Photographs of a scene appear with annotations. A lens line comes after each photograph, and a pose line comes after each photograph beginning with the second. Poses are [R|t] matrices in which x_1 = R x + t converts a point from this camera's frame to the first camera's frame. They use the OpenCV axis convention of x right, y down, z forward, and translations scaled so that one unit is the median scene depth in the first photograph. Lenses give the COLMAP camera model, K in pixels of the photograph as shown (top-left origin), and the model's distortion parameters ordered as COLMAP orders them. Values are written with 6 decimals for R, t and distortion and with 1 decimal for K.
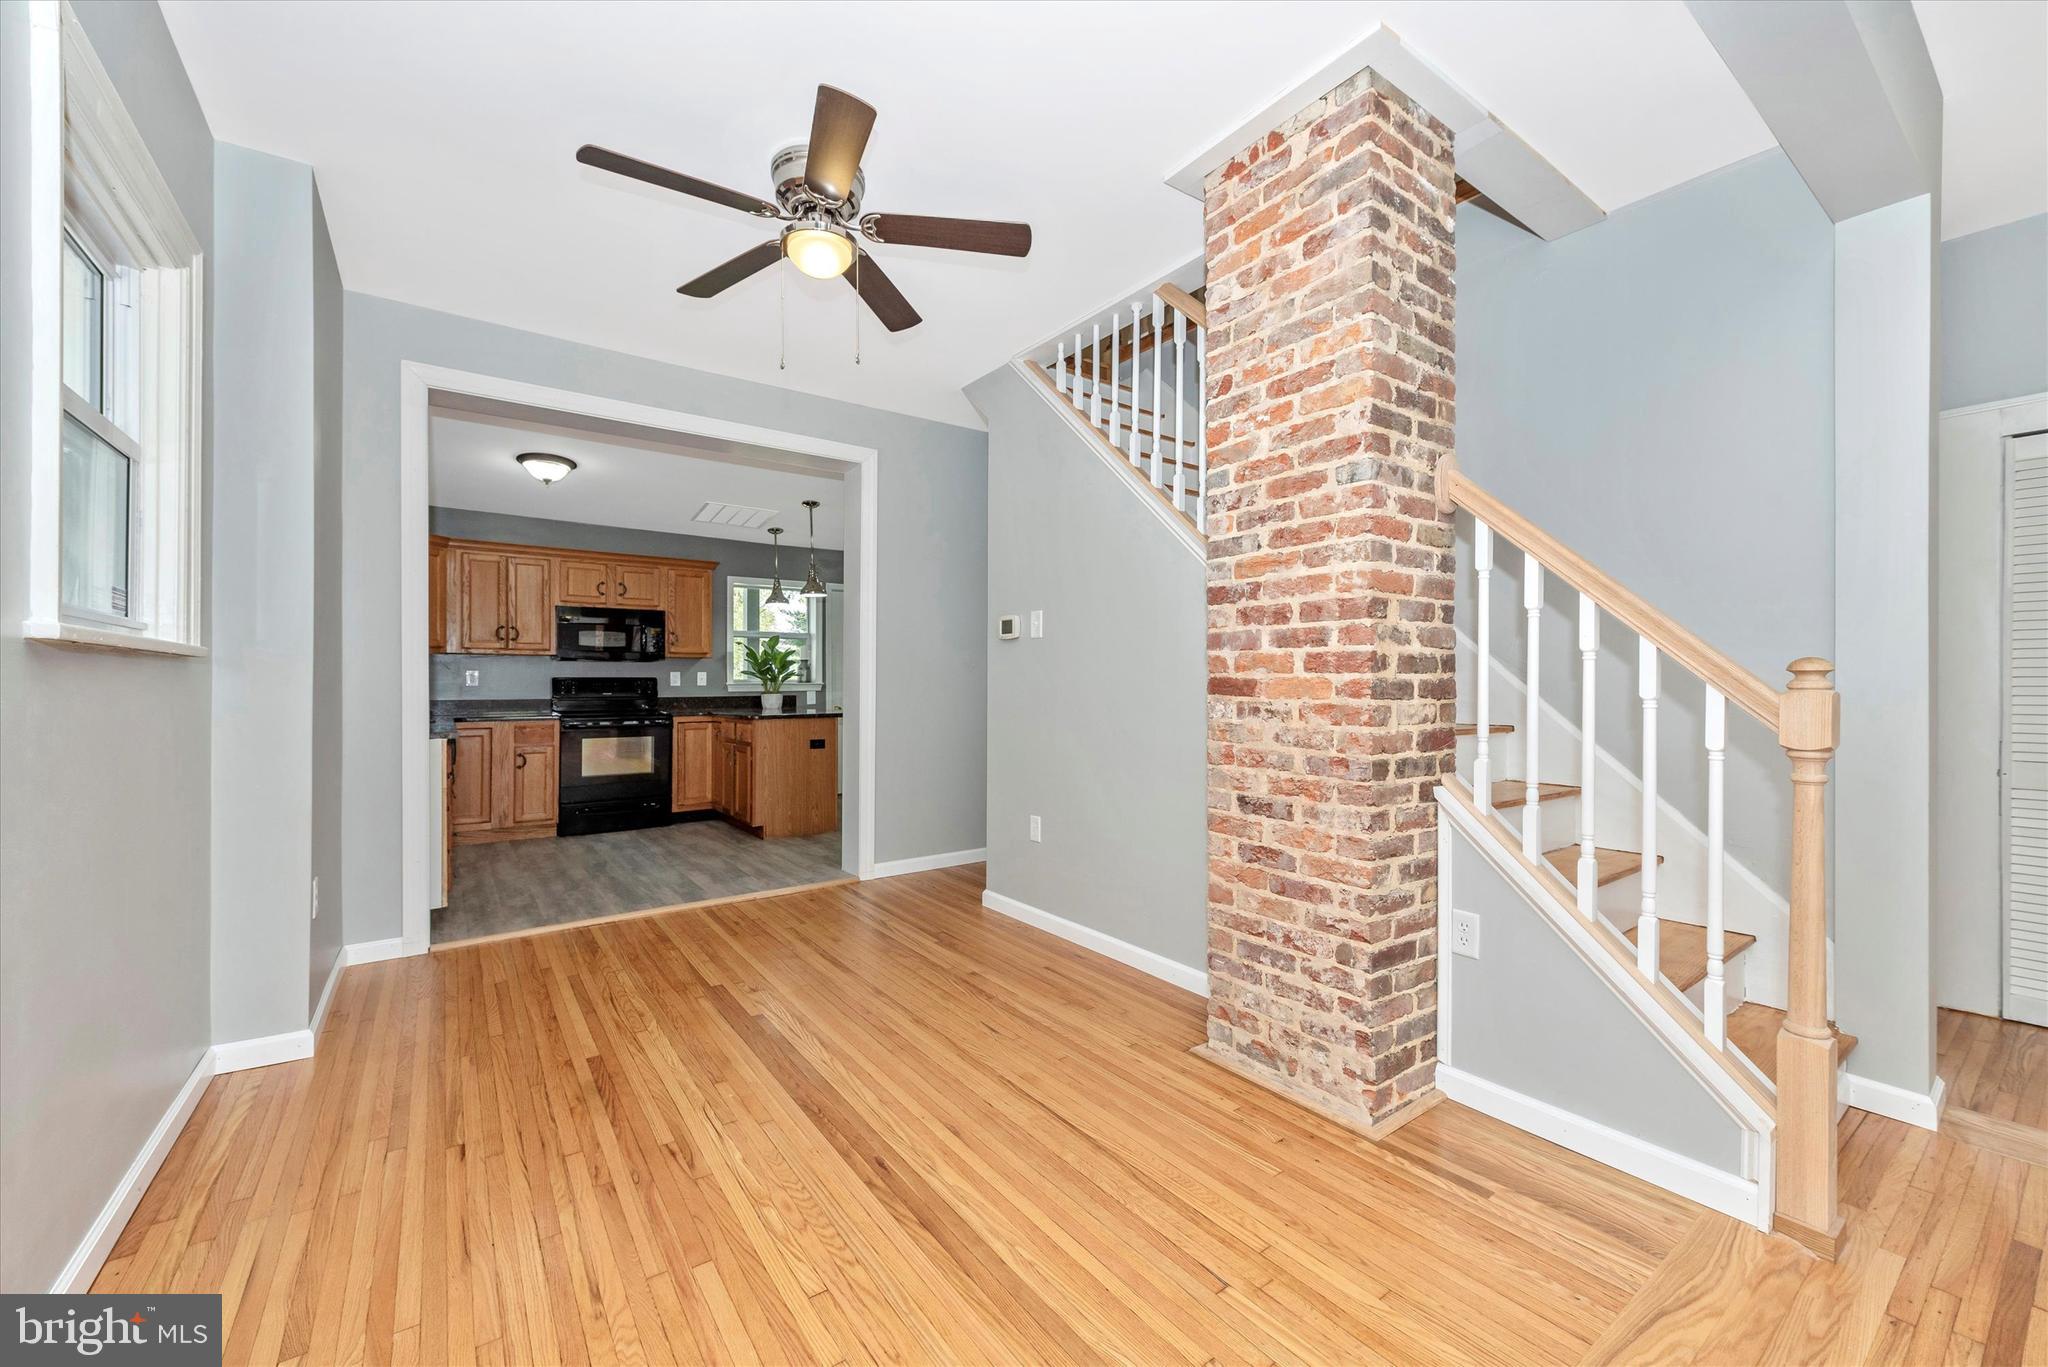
lens RADIAL K [[792.3, 0, 1029.0], [0, 792.3, 658.0], [0, 0, 1]] dist [0.015724, -0.003563]
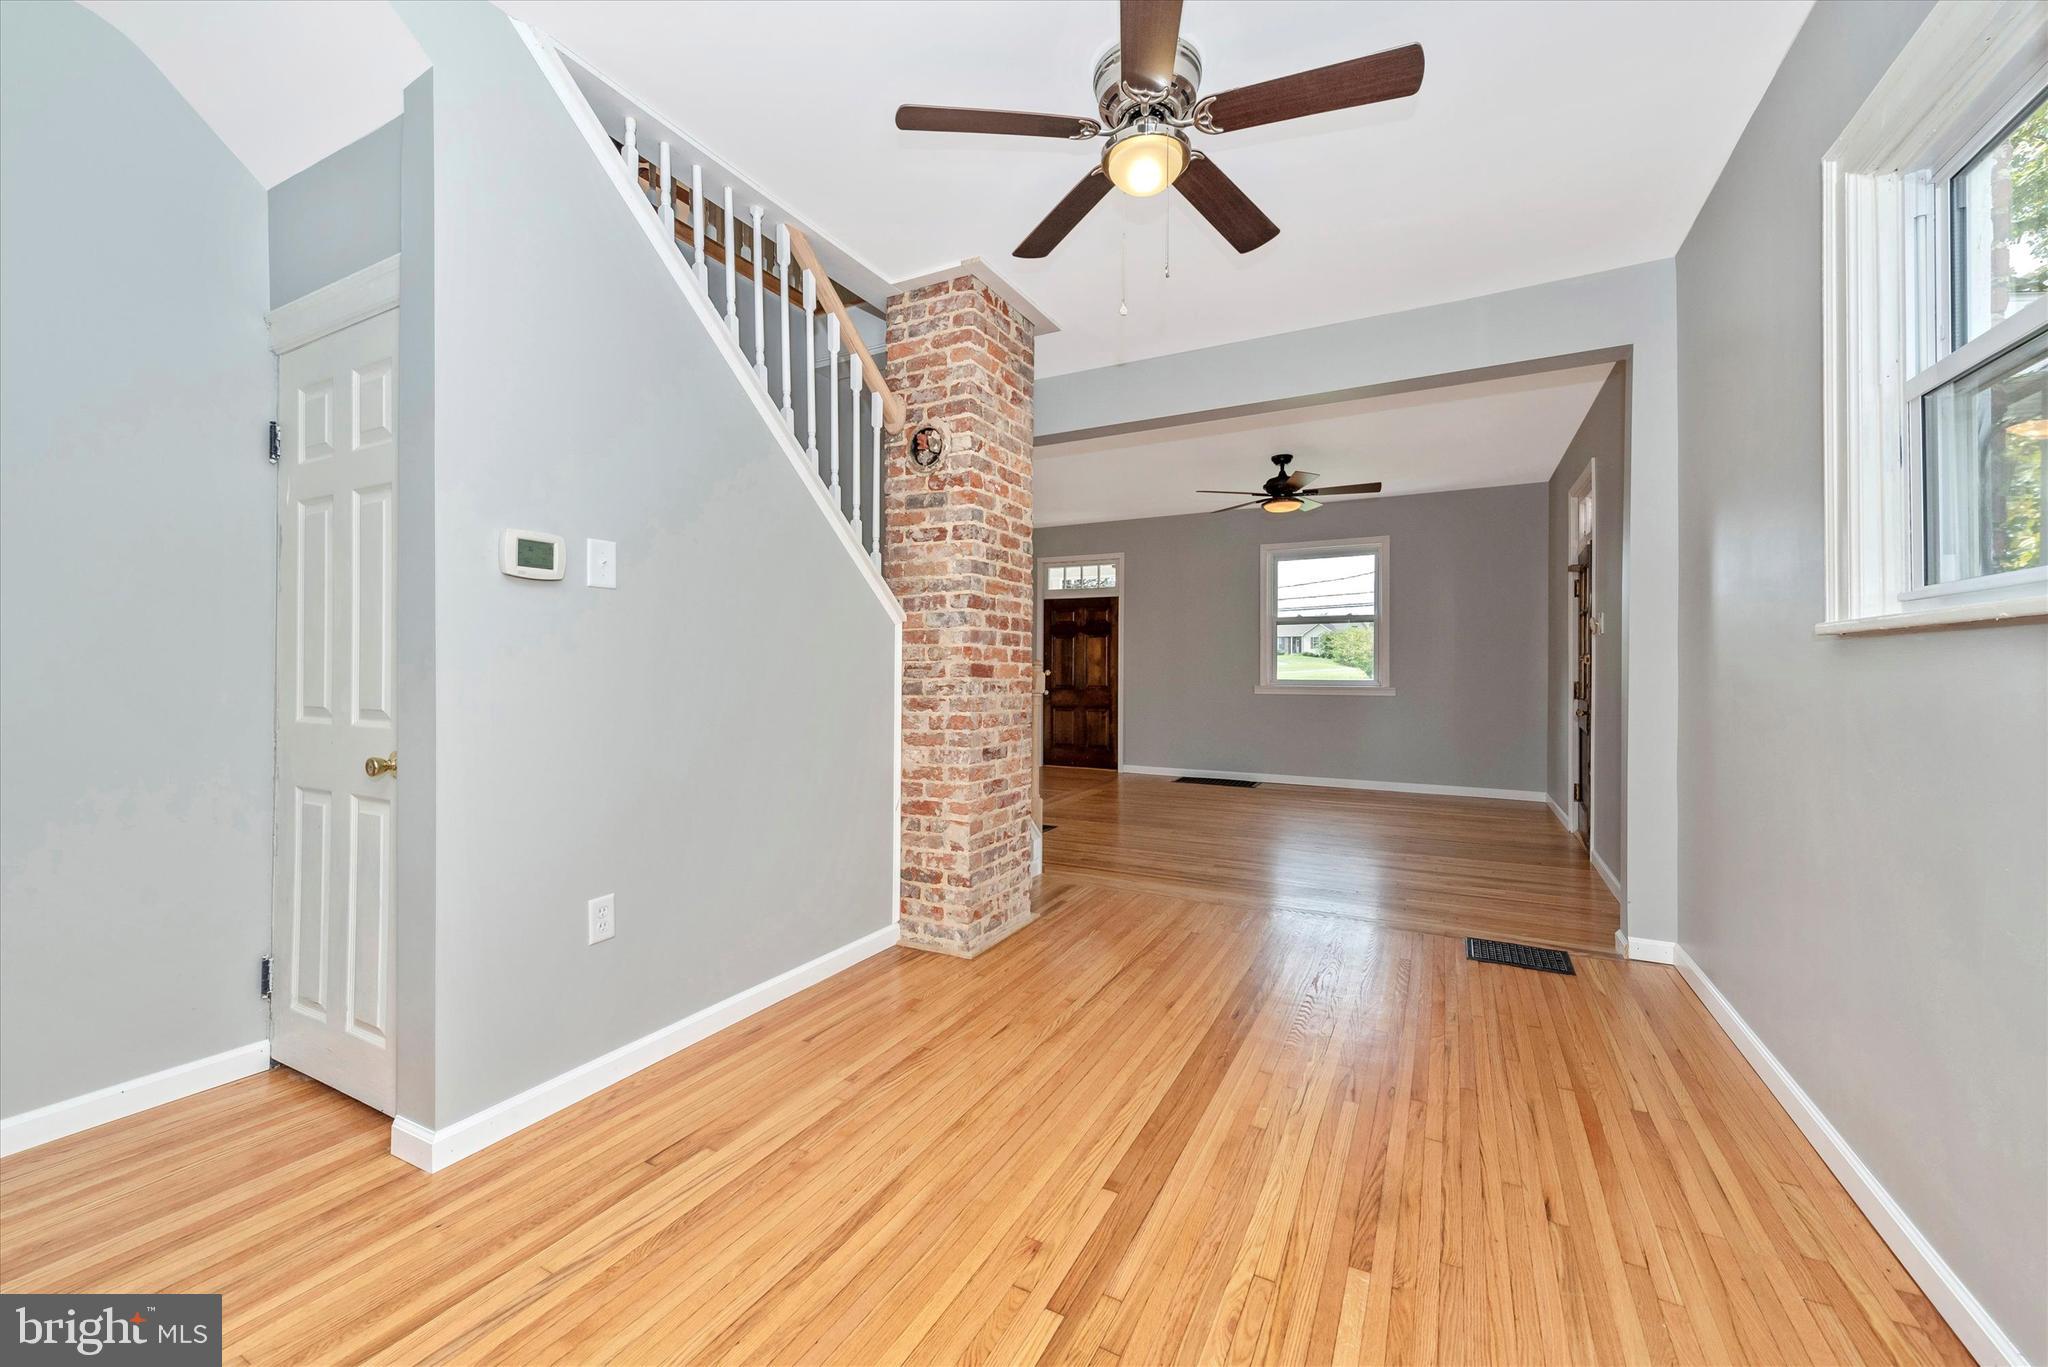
lens RADIAL K [[822.3, 0, 998.3], [0, 822.3, 650.9], [0, 0, 1]] dist [0.016922, -0.000200]
pose [[-0.420739, 0.024612, 0.906848, -1.126826], [-0.028557, 0.998777, -0.040356, 0.063053], [-0.906732, -0.042876, -0.419522, 1.700545]]
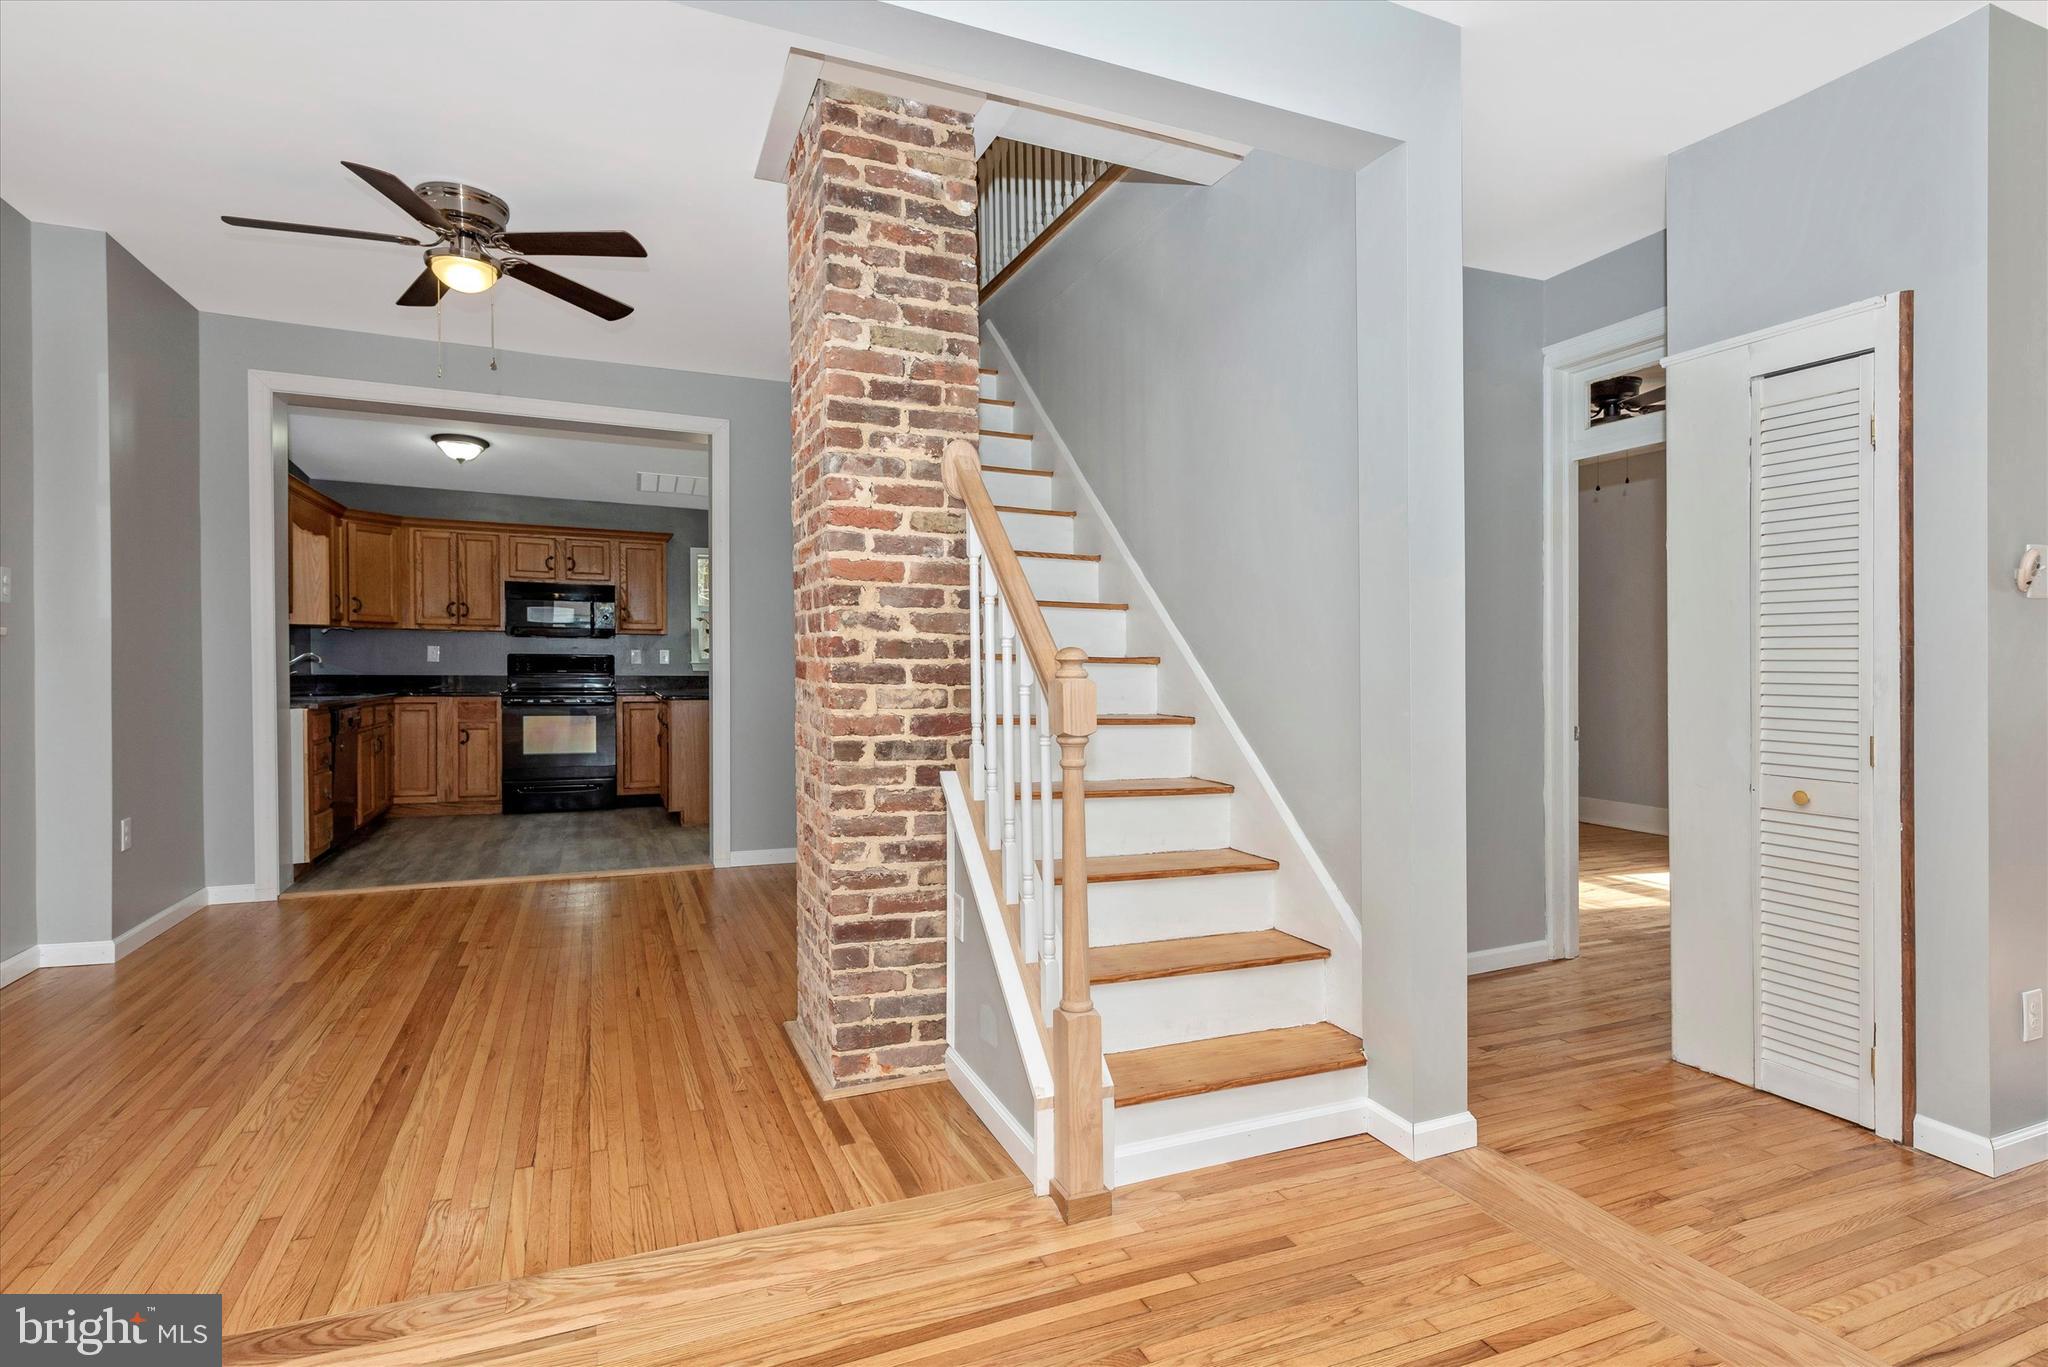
lens RADIAL K [[1001.6, 0, 1019.6], [0, 1001.6, 642.9], [0, 0, 1]] dist [0.028347, -0.009923]
pose [[0.973444, 0.006826, -0.228822, 0.880870], [-0.004642, 0.999938, 0.010084, -0.013740], [0.228877, -0.008754, 0.973416, -0.209054]]
